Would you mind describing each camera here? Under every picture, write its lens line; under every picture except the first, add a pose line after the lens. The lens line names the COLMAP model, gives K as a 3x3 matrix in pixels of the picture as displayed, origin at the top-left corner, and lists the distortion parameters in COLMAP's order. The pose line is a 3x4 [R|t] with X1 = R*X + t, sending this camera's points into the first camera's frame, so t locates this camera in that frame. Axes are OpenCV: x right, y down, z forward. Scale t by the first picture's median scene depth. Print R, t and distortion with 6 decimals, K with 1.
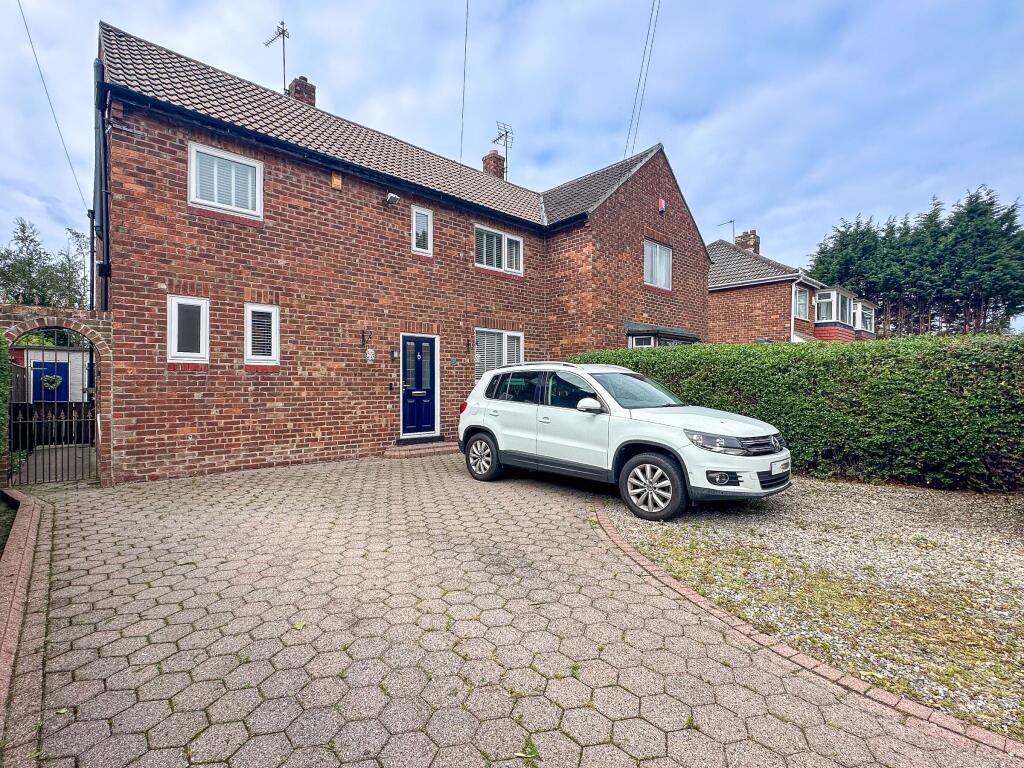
lens RADIAL K [[429.2, 0, 511.6], [0, 429.2, 386.4], [0, 0, 1]] dist [-0.003428, -0.001744]
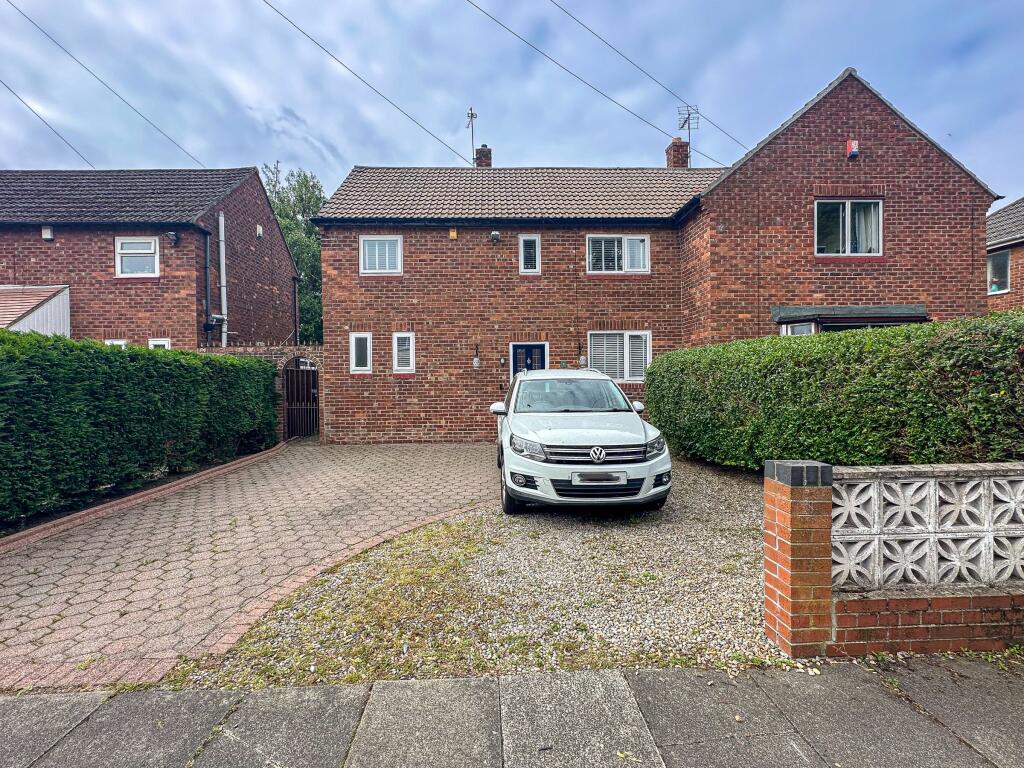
lens RADIAL K [[429.2, 0, 540.1], [0, 429.2, 381.8], [0, 0, 1]] dist [-0.003428, -0.001744]
pose [[0.806157, -0.004629, -0.591684, 0.630300], [0.008030, 0.999963, 0.003118, -0.020110], [0.591648, -0.007265, 0.806164, 0.084257]]
